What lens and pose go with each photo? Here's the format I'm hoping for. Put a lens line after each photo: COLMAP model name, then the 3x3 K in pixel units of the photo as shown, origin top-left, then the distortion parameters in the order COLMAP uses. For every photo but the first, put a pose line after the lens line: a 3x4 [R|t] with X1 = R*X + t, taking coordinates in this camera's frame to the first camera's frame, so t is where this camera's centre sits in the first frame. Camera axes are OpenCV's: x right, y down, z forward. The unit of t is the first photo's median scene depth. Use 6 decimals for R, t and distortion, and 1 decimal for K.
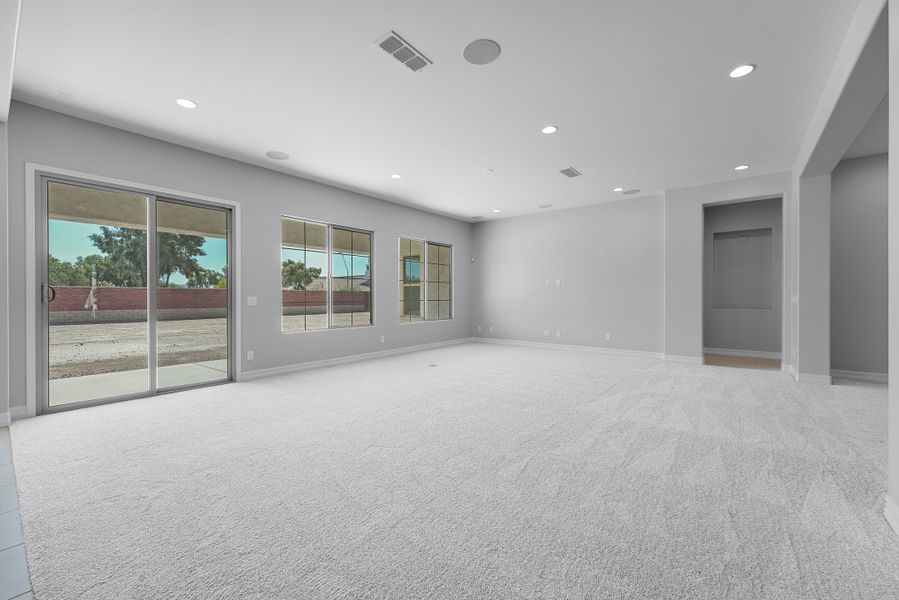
lens RADIAL K [[362.5, 0, 452.1], [0, 362.5, 297.4], [0, 0, 1]] dist [0.003149, 0.000423]
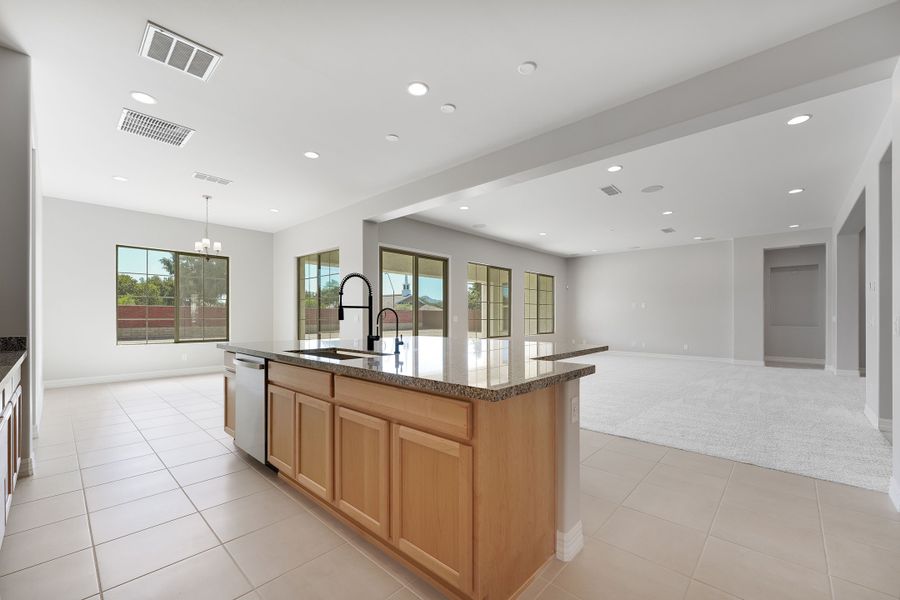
lens RADIAL K [[362.9, 0, 458.9], [0, 362.9, 314.7], [0, 0, 1]] dist [0.003149, 0.000423]
pose [[0.997692, 0.002085, -0.067866, -0.298673], [-0.002309, 0.999992, -0.003226, -0.002021], [0.067858, 0.003375, 0.997689, -0.364996]]
